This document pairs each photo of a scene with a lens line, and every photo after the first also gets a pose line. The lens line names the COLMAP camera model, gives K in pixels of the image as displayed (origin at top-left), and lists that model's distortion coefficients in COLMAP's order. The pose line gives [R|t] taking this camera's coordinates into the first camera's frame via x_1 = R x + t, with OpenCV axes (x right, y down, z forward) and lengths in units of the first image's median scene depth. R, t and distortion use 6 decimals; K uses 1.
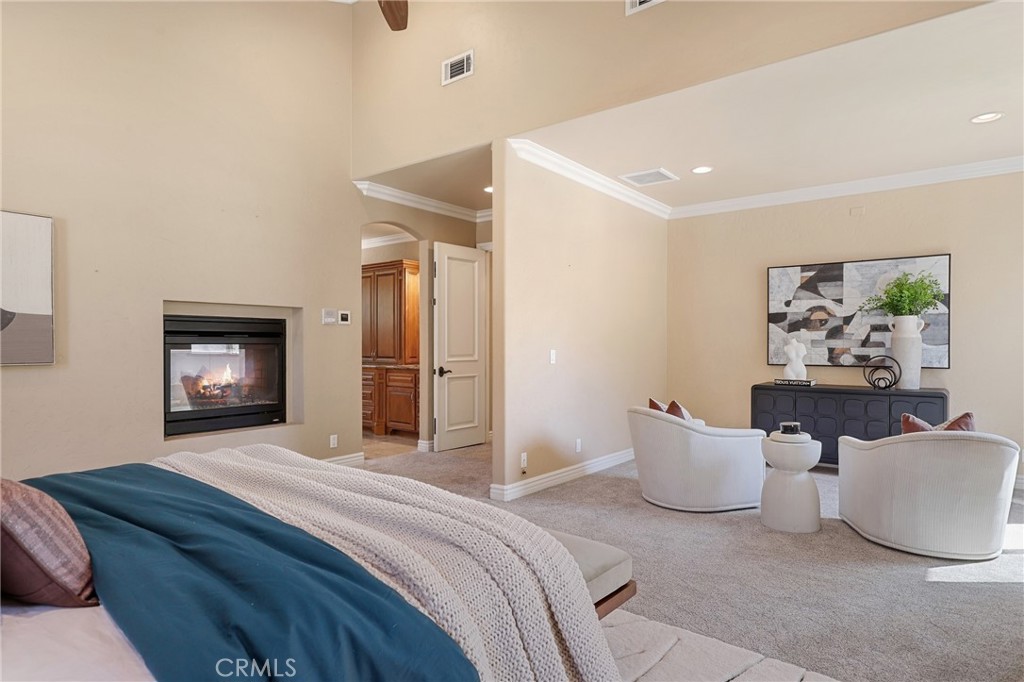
lens RADIAL K [[559.4, 0, 509.1], [0, 559.4, 343.5], [0, 0, 1]] dist [-0.014443, 0.000962]
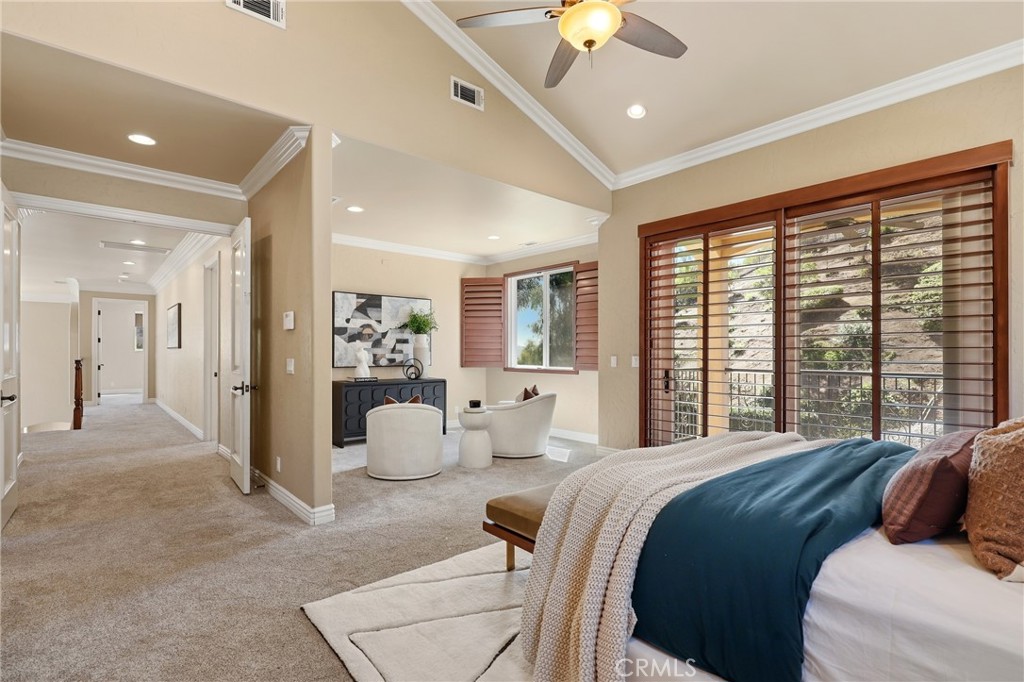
lens RADIAL K [[467.7, 0, 508.6], [0, 467.7, 345.4], [0, 0, 1]] dist [-0.002774, -0.000116]
pose [[0.212109, 0.012214, 0.977170, -0.526118], [-0.004044, 0.999924, -0.011621, -0.001710], [-0.977238, -0.001486, 0.212142, 0.407586]]
